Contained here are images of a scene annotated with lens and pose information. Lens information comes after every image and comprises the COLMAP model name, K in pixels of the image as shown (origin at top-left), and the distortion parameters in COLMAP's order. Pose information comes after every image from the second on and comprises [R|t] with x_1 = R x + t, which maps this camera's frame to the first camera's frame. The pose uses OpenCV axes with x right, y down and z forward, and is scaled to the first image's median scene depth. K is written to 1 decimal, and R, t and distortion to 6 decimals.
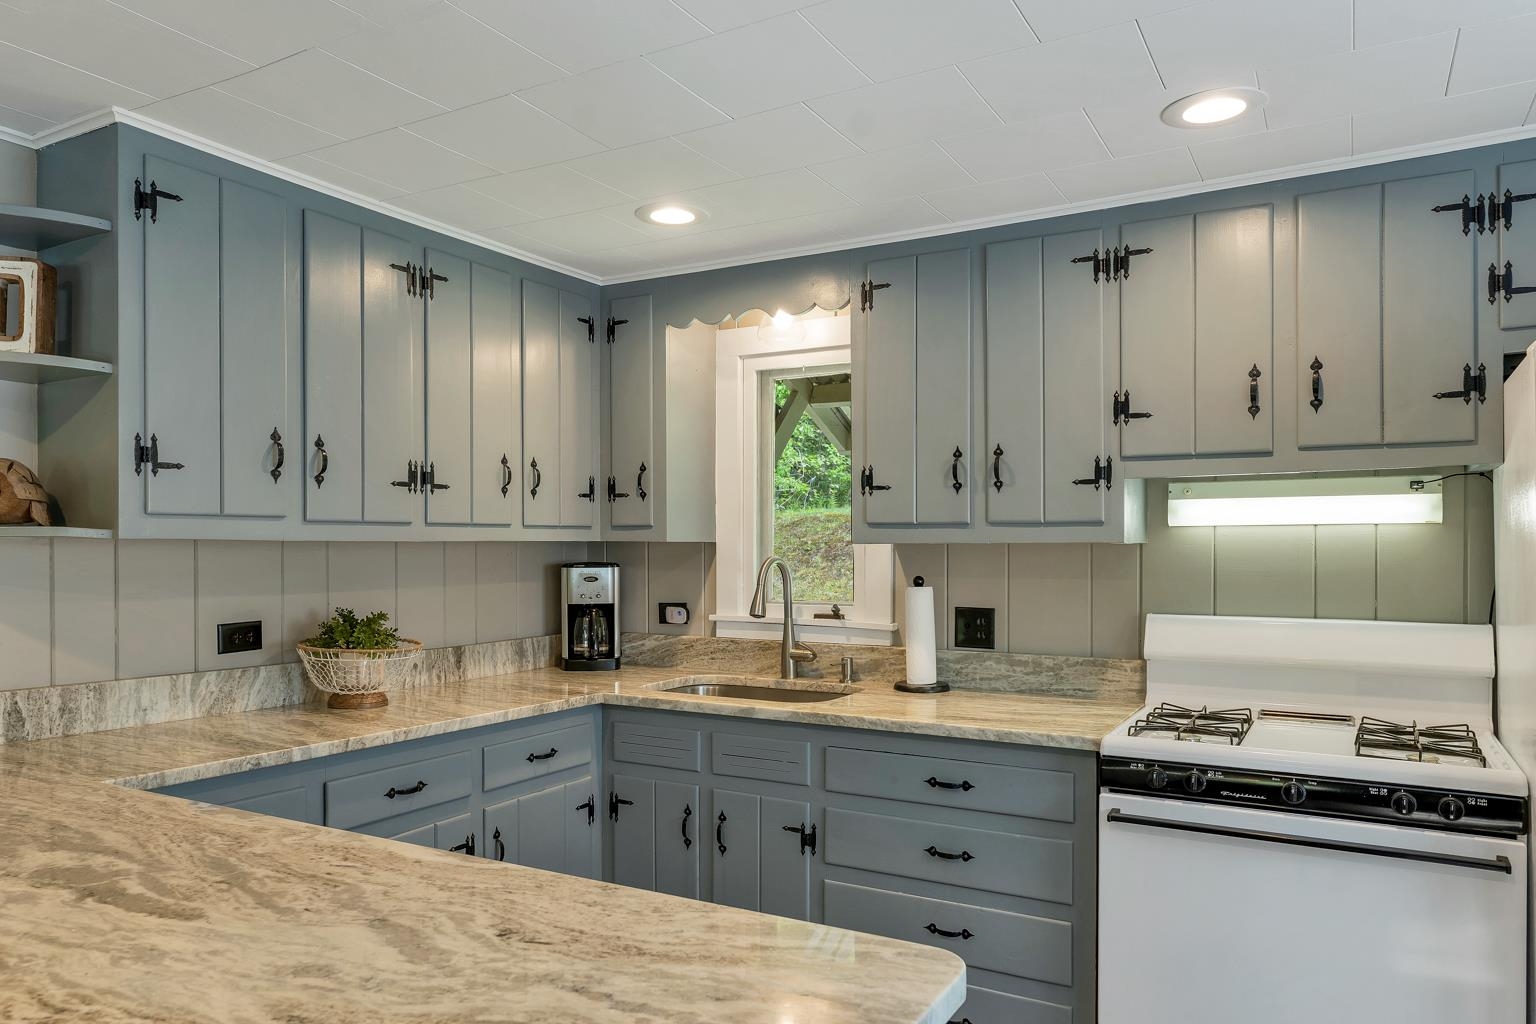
lens RADIAL K [[1034.0, 0, 764.3], [0, 1034.0, 544.6], [0, 0, 1]] dist [0.000589, 0.001355]
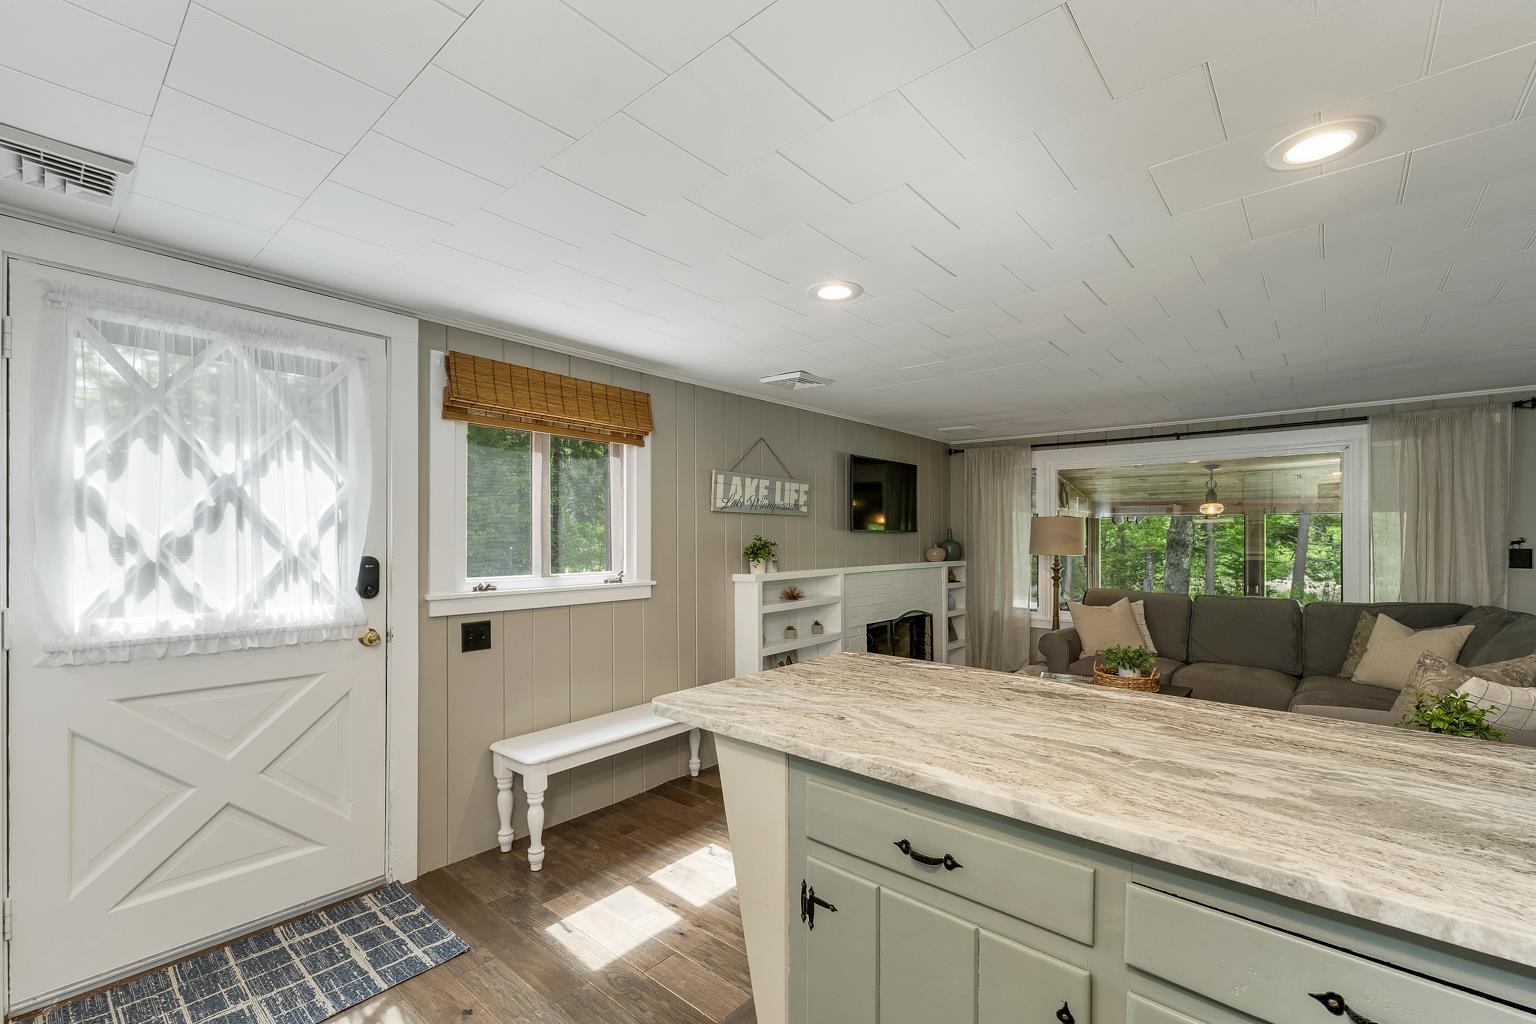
lens RADIAL K [[650.8, 0, 777.5], [0, 650.8, 537.3], [0, 0, 1]] dist [-0.000369, -0.000077]
pose [[-0.983395, -0.000416, 0.181477, -0.145663], [-0.000393, 1.000000, 0.000166, 0.004301], [-0.181477, 0.000092, -0.983395, 0.930843]]
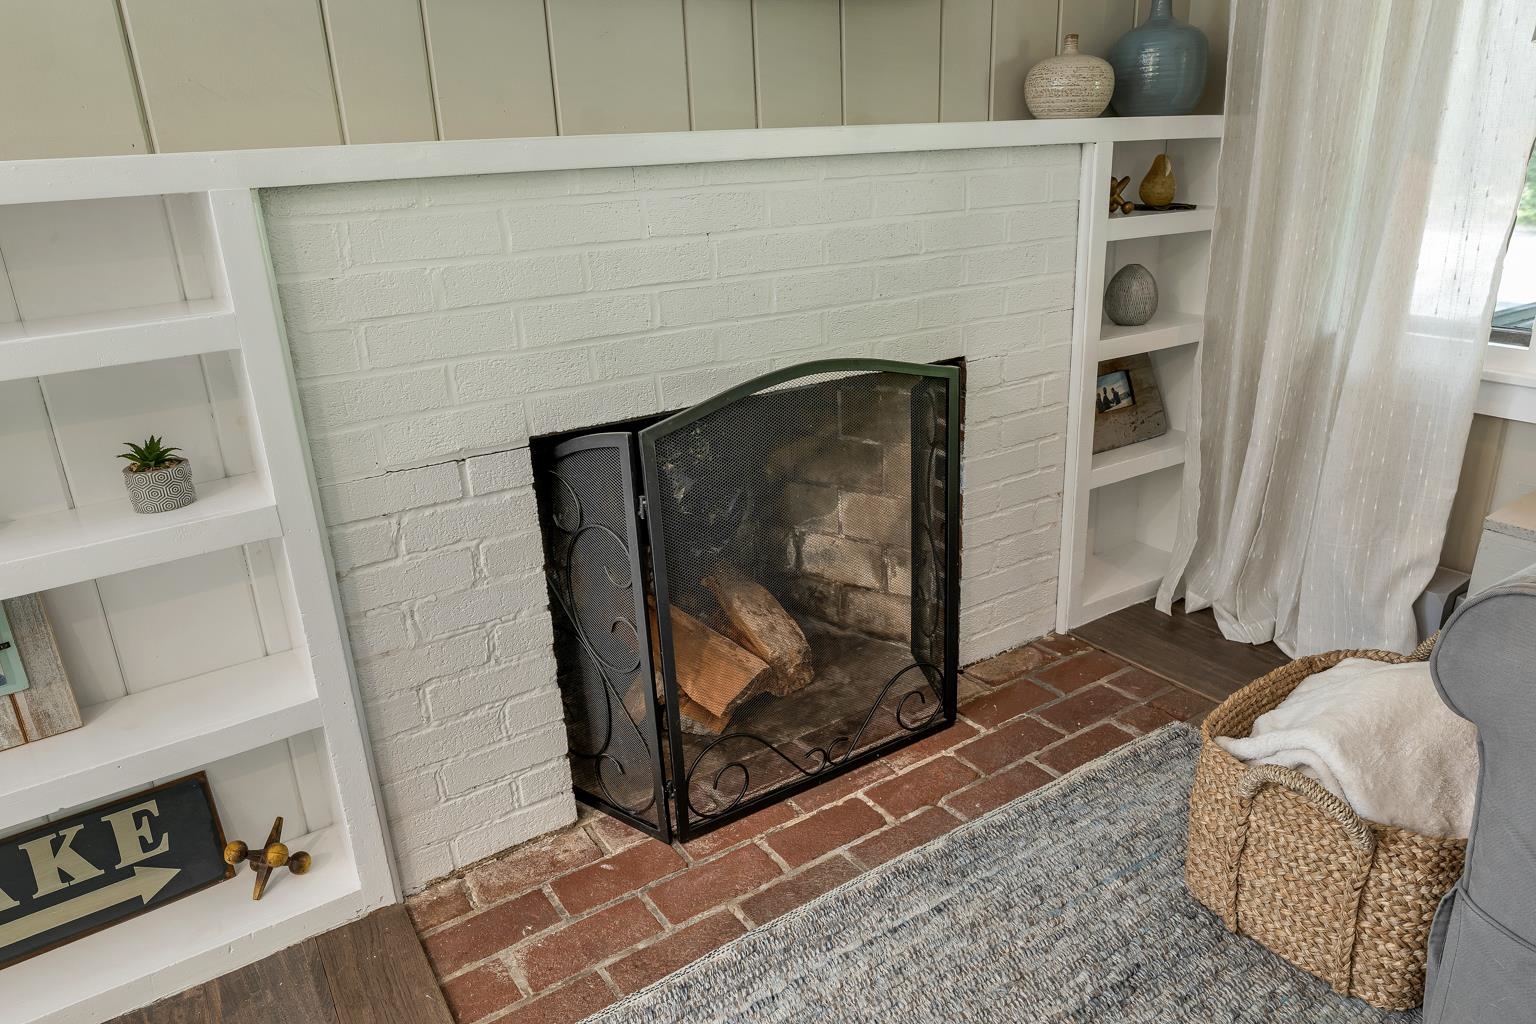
lens RADIAL K [[1028.9, 0, 768.0], [0, 1028.9, 512.0], [0, 0, 1]] dist [-0.006670, -0.001359]
pose [[-0.890248, -0.122251, 0.438763, -0.439163], [0.039041, 0.939281, 0.340922, 0.088052], [-0.453800, 0.320635, -0.831420, -0.415668]]
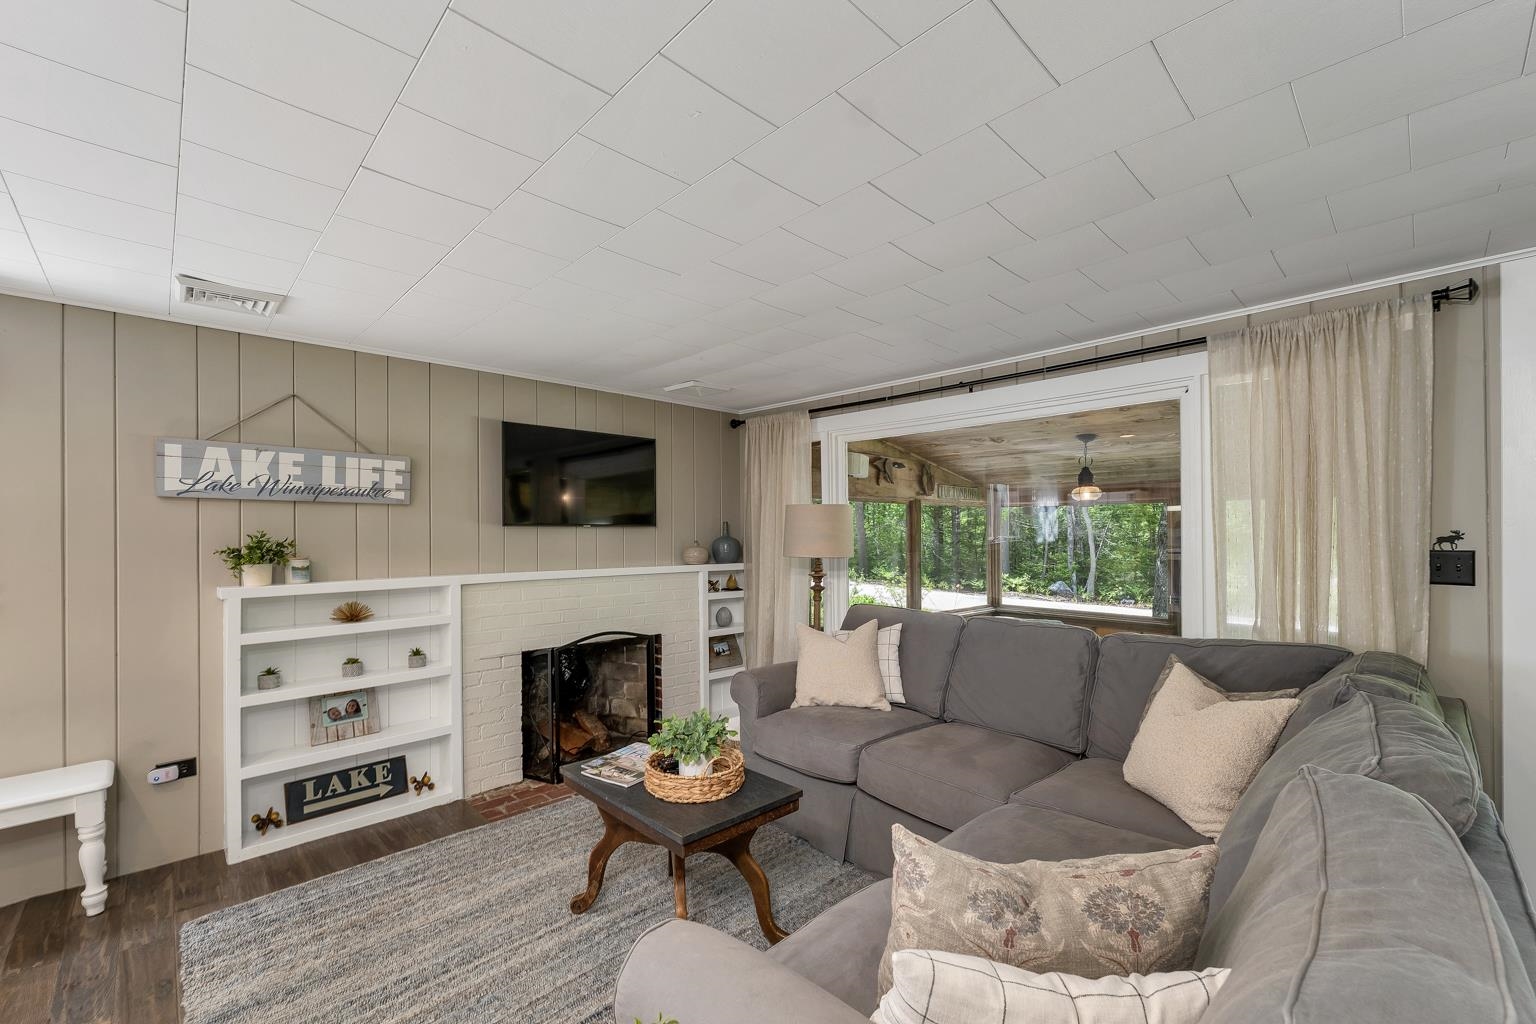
lens RADIAL K [[629.2, 0, 767.8], [0, 629.2, 531.8], [0, 0, 1]] dist [-0.003220, -0.000275]
pose [[-0.961047, 0.003052, 0.276367, -0.880997], [0.002739, 0.999995, -0.001517, 0.004578], [-0.276370, -0.000701, -0.961051, 0.222483]]
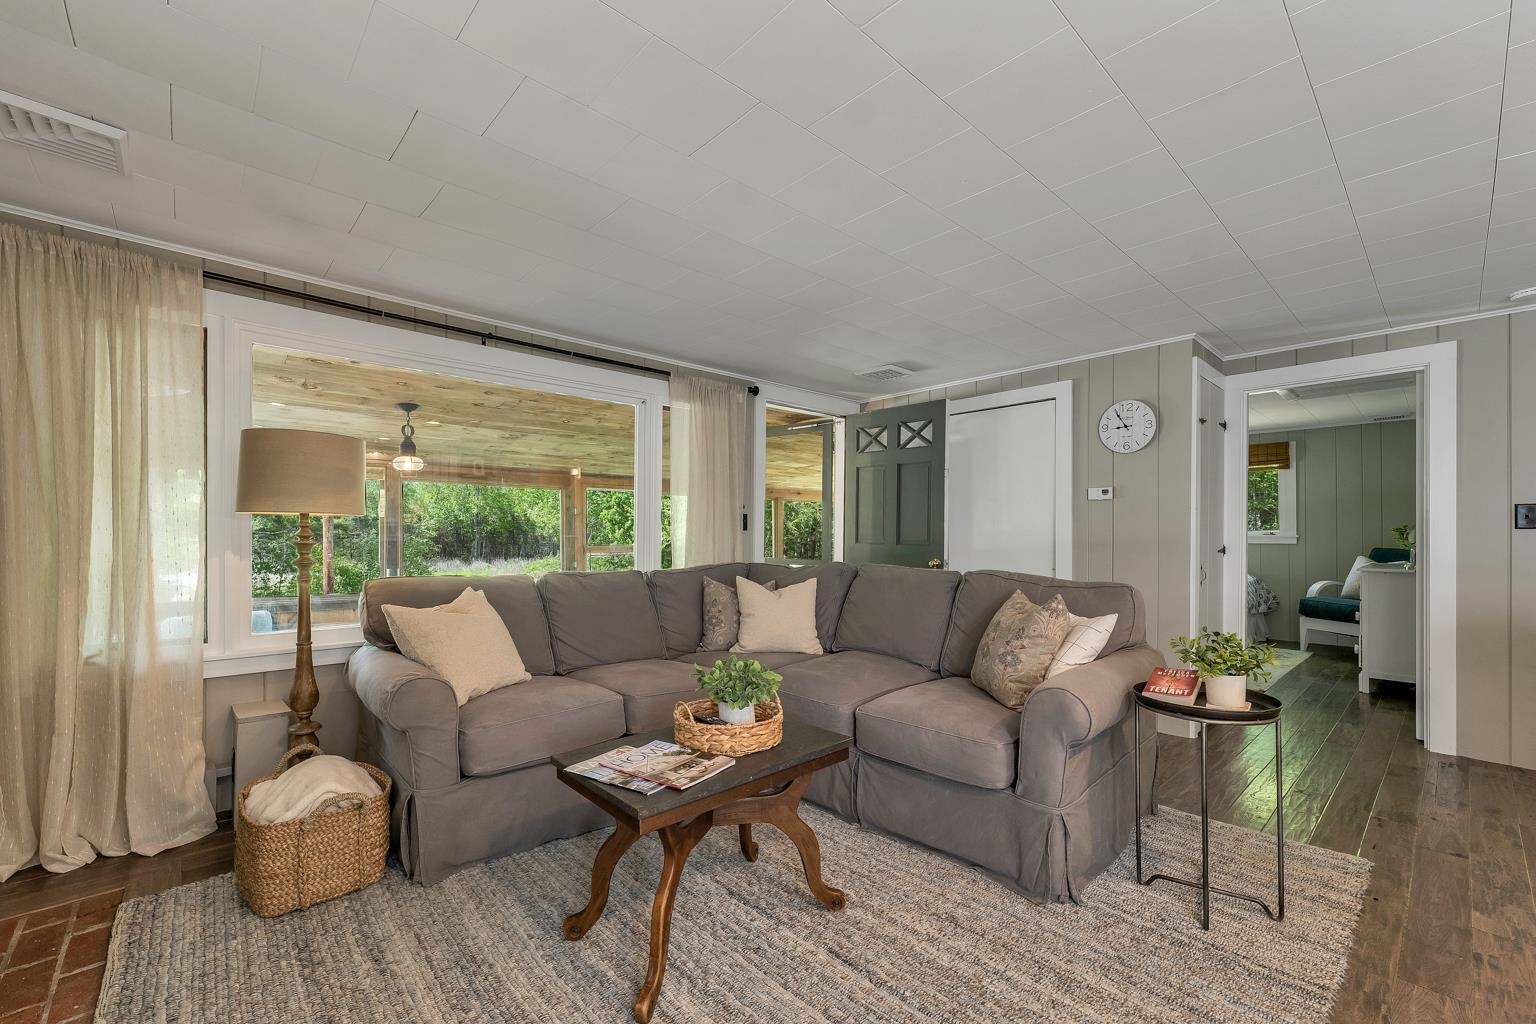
lens RADIAL K [[632.5, 0, 763.4], [0, 632.5, 534.1], [0, 0, 1]] dist [0.001823, -0.000020]
pose [[-0.302288, 0.000198, -0.953217, 0.053044], [-0.003446, 0.999993, 0.001301, 0.078179], [0.953210, 0.003678, -0.302285, -0.226064]]
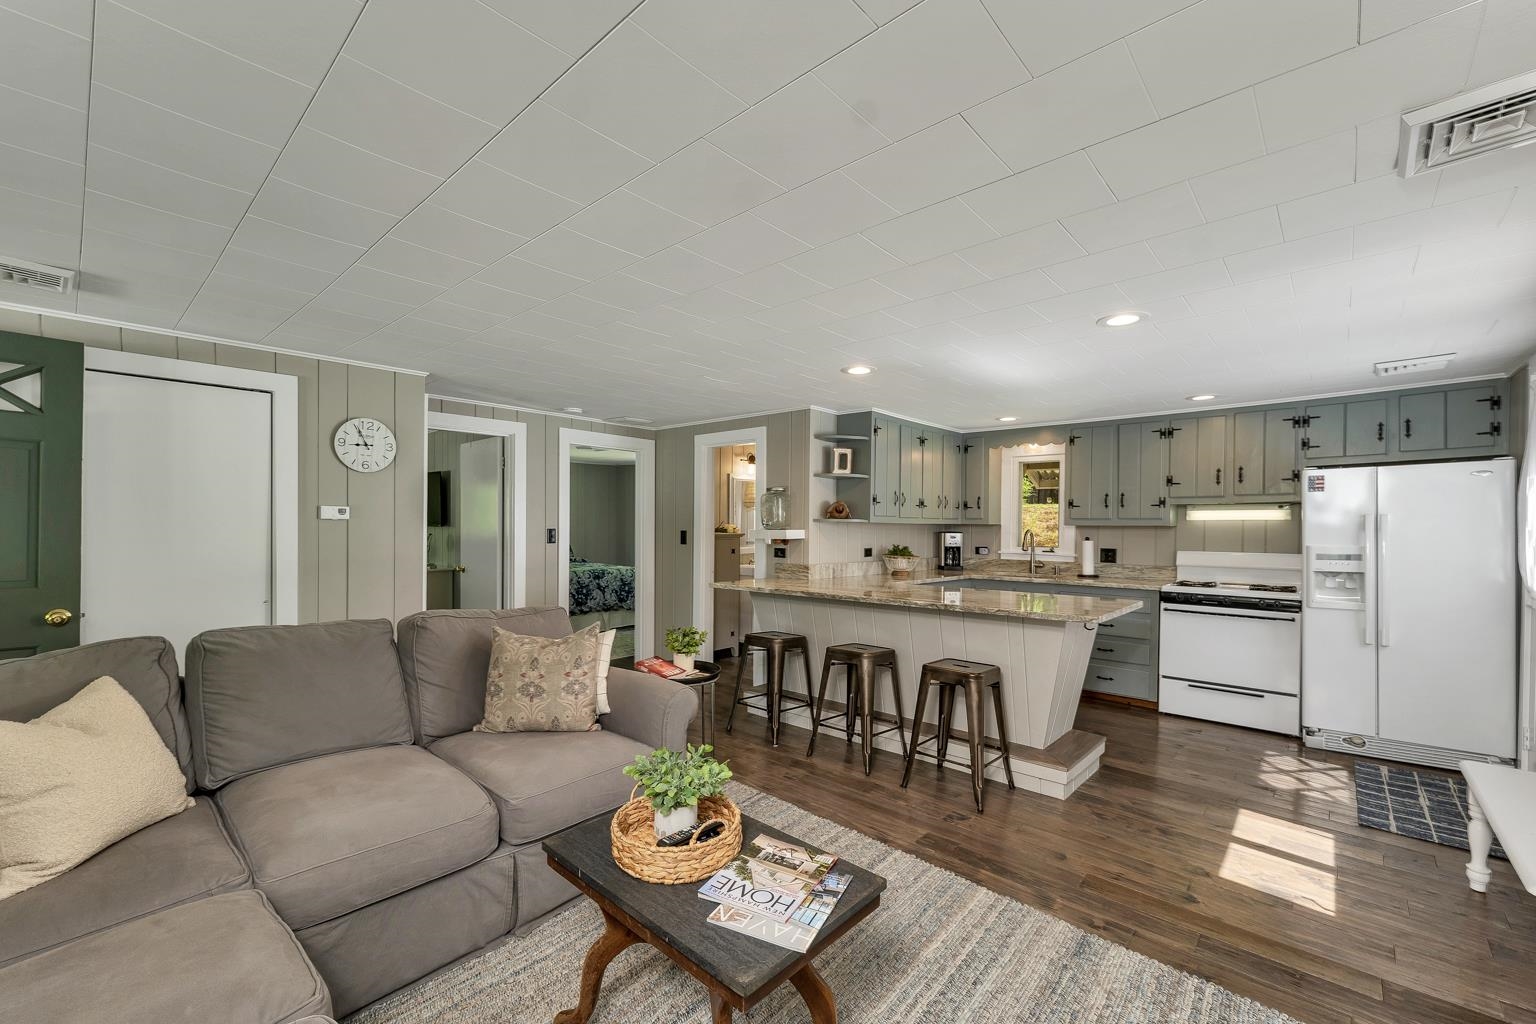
lens RADIAL K [[632.5, 0, 763.4], [0, 632.5, 534.1], [0, 0, 1]] dist [0.001823, -0.000020]
pose [[0.976337, 0.010344, -0.216009, -0.392757], [-0.007458, 0.999872, 0.014173, 0.005119], [0.216128, -0.012227, 0.976288, -1.014451]]
